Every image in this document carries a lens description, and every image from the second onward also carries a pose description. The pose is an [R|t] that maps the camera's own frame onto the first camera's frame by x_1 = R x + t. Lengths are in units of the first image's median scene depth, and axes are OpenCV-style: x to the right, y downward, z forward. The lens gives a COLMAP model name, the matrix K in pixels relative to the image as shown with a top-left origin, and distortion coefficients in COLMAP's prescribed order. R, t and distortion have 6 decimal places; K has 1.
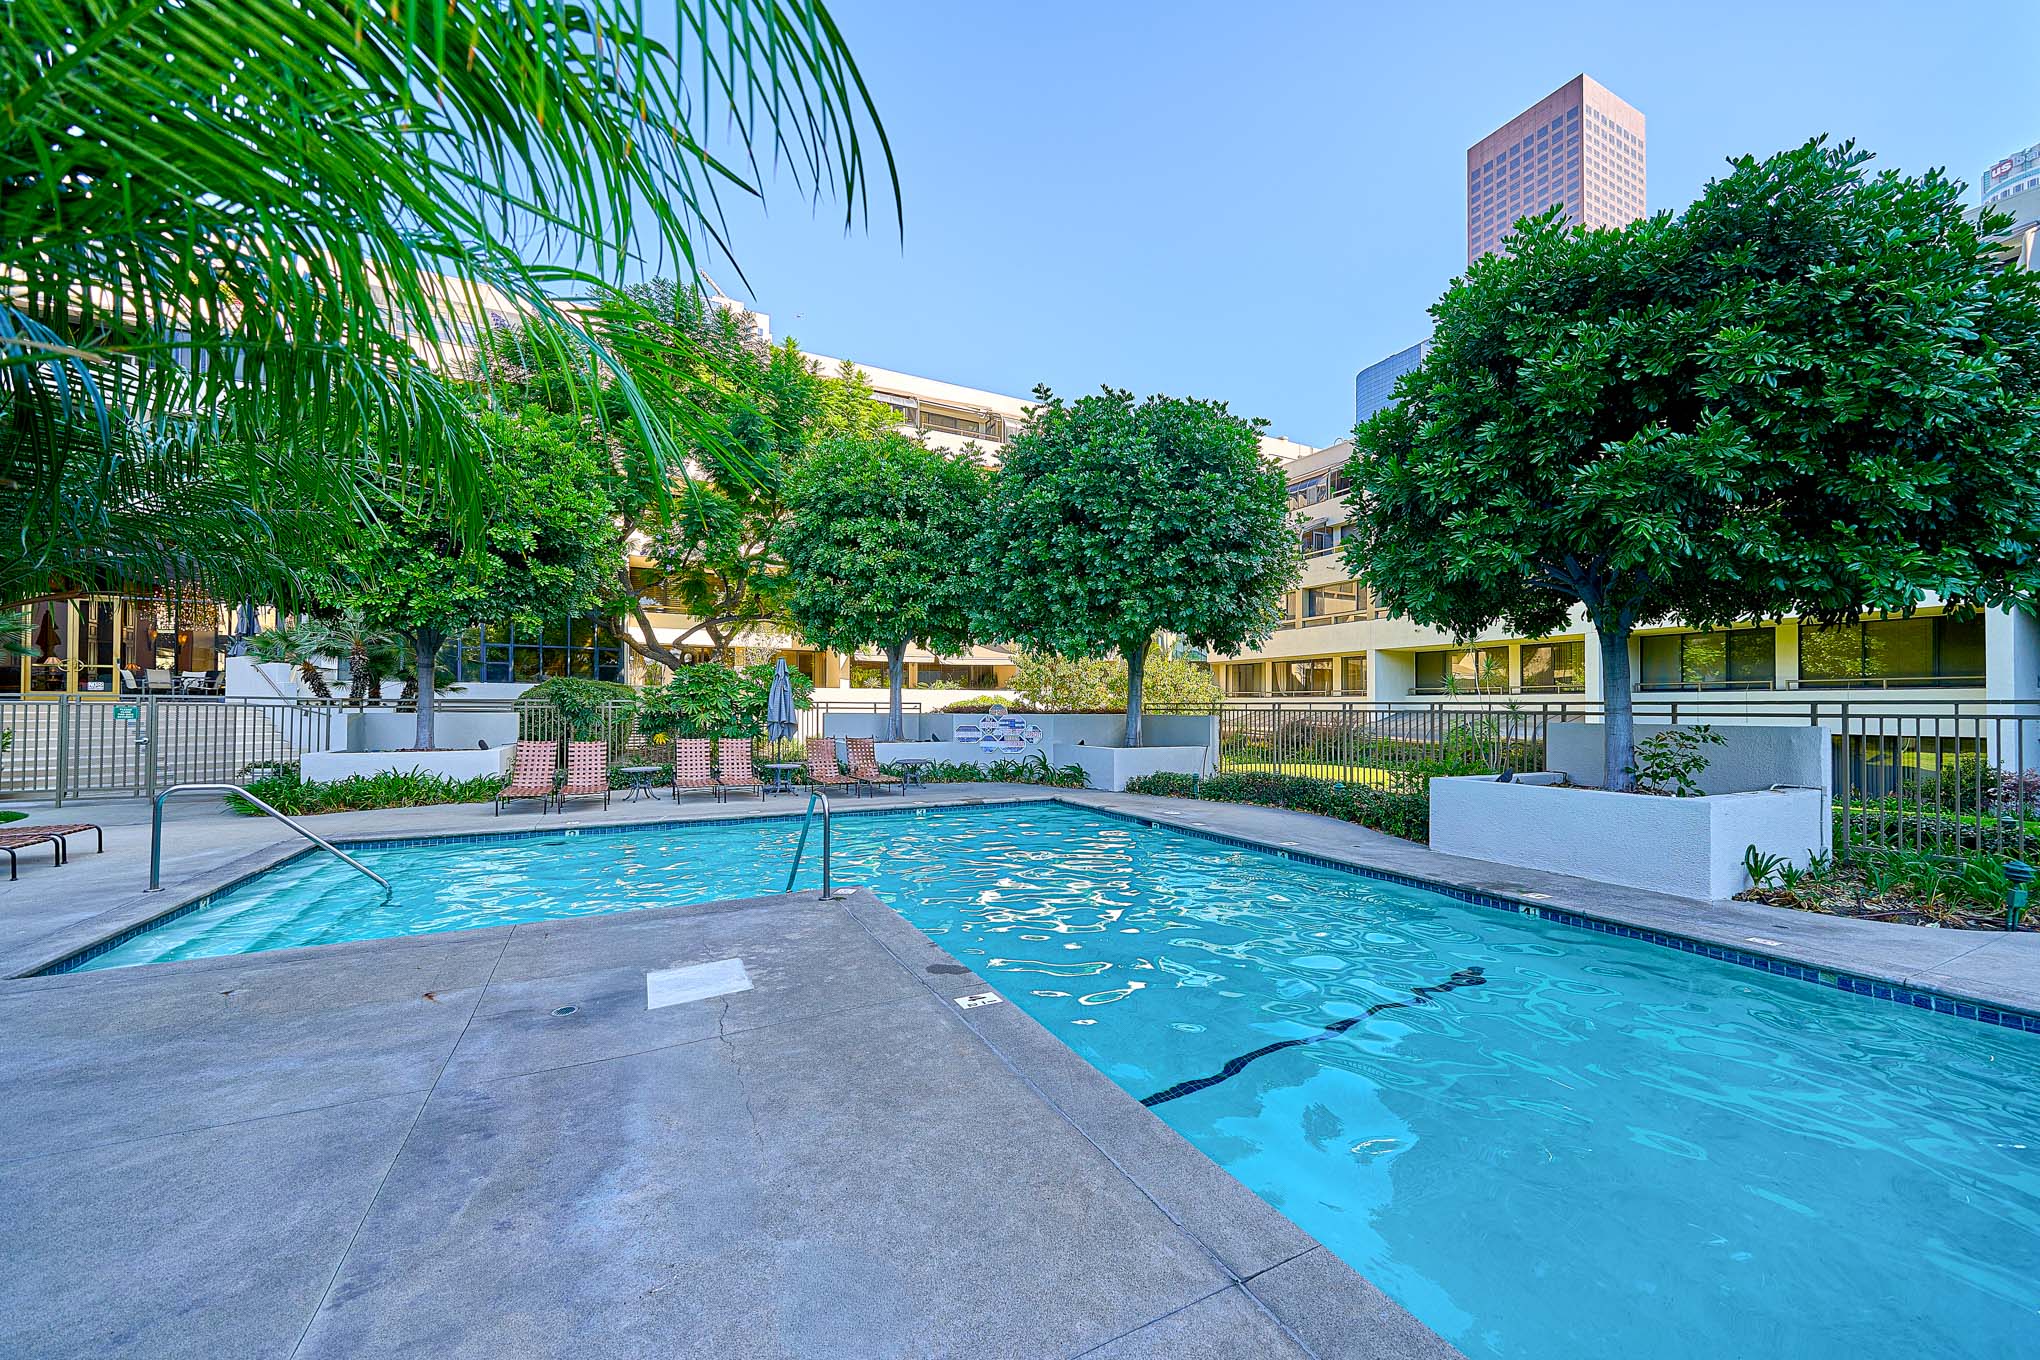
lens RADIAL K [[756.0, 0, 1025.4], [0, 756.0, 702.4], [0, 0, 1]] dist [0.003349, -0.000017]
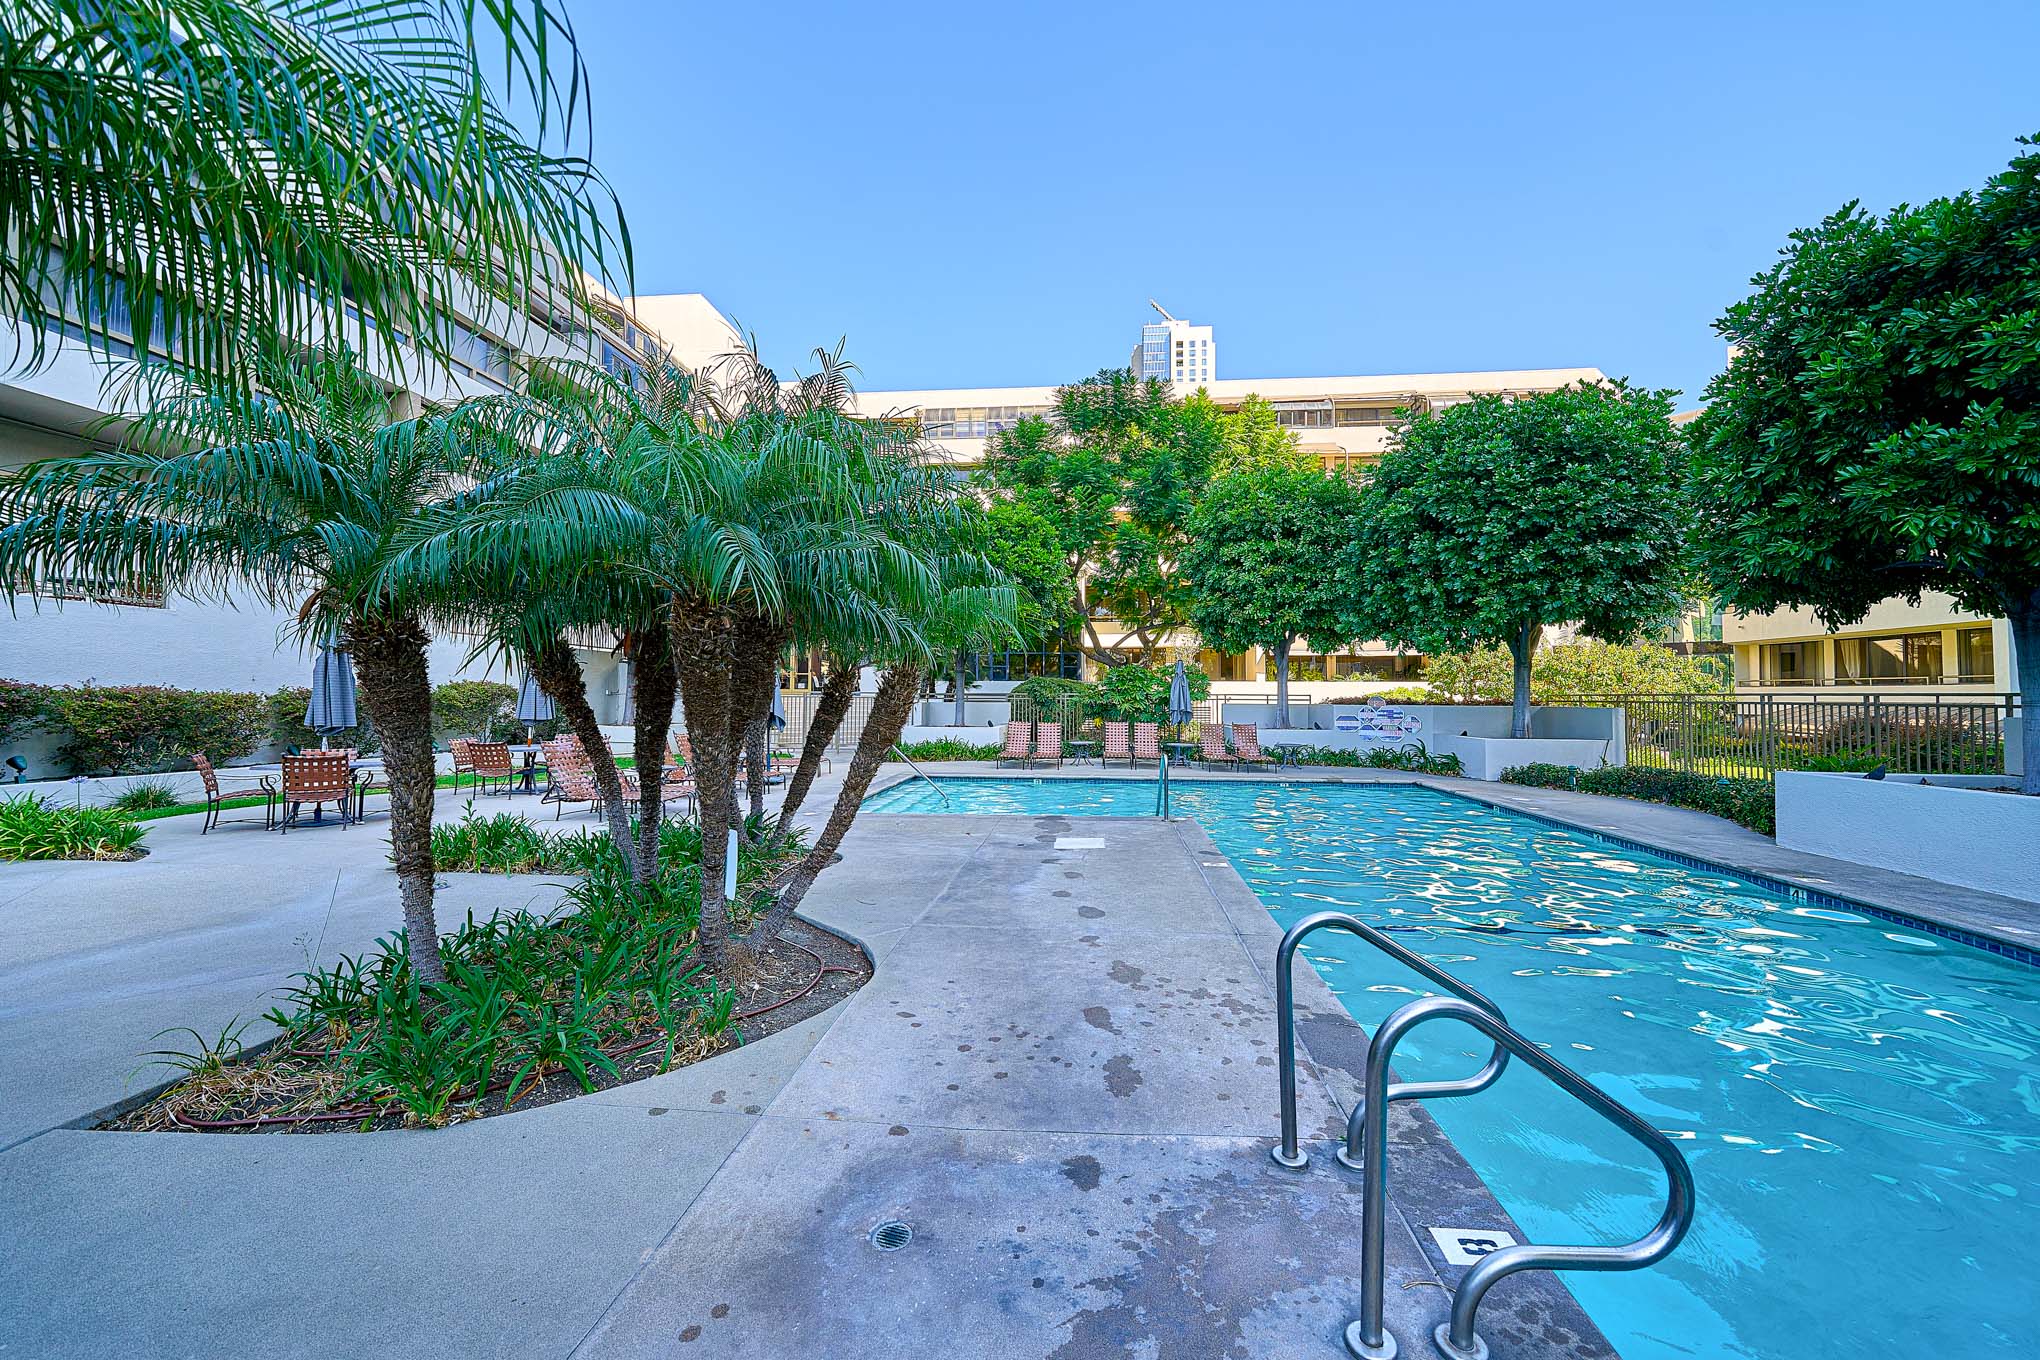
lens RADIAL K [[762.0, 0, 1020.0], [0, 762.0, 680.0], [0, 0, 1]] dist [0.000373, -0.002843]
pose [[0.833787, -0.012764, -0.551939, 0.161194], [0.002669, 0.999814, -0.019090, -0.001243], [0.552080, 0.014444, 0.833666, -0.219440]]
